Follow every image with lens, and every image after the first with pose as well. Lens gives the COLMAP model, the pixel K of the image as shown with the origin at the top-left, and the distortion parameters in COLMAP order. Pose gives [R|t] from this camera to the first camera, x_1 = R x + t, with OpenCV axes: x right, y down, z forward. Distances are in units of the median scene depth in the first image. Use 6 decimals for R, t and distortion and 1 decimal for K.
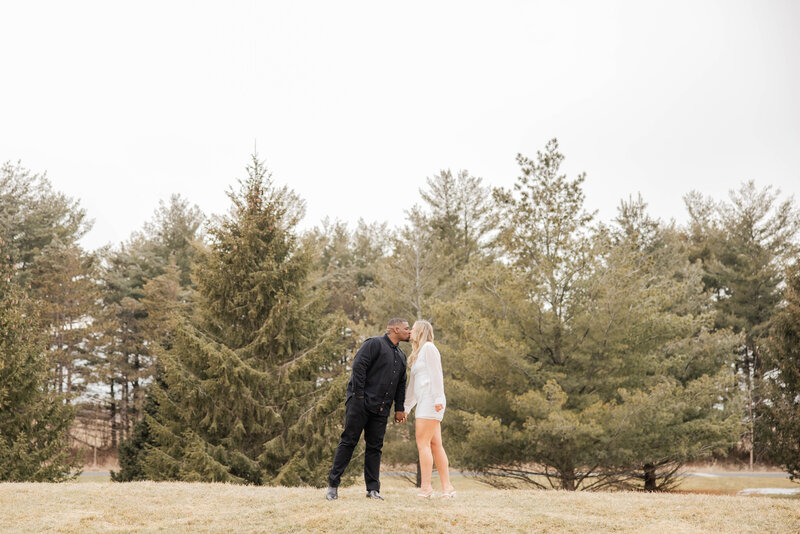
lens RADIAL K [[1152.0, 0, 400.0], [0, 1152.0, 267.0], [0, 0, 1]] dist [0.017972, 0.021608]
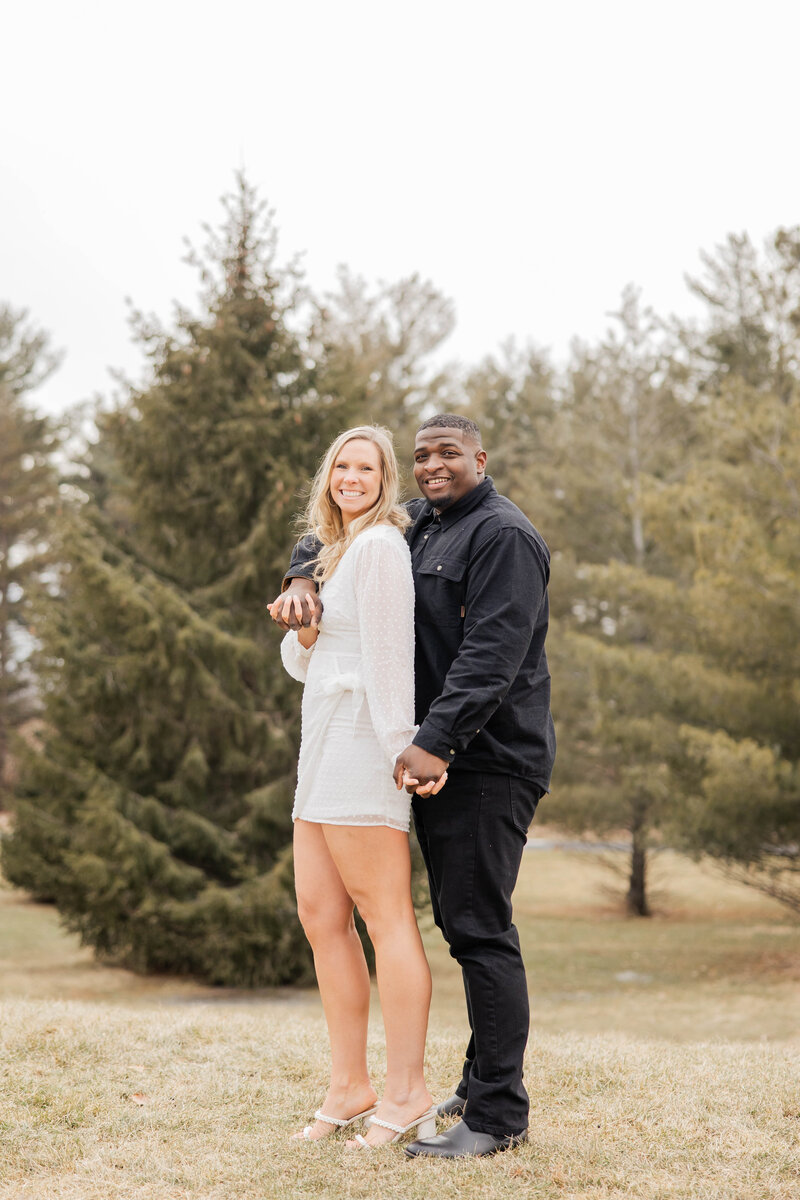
lens RADIAL K [[2014.1, 0, 400.2], [0, 2014.1, 564.5], [0, 0, 1]] dist [0.047904, 0.014043]
pose [[0.986696, -0.005981, -0.162464, 0.069833], [0.014833, 0.998467, 0.053330, 0.019037], [0.161896, -0.055030, 0.985272, 0.217257]]
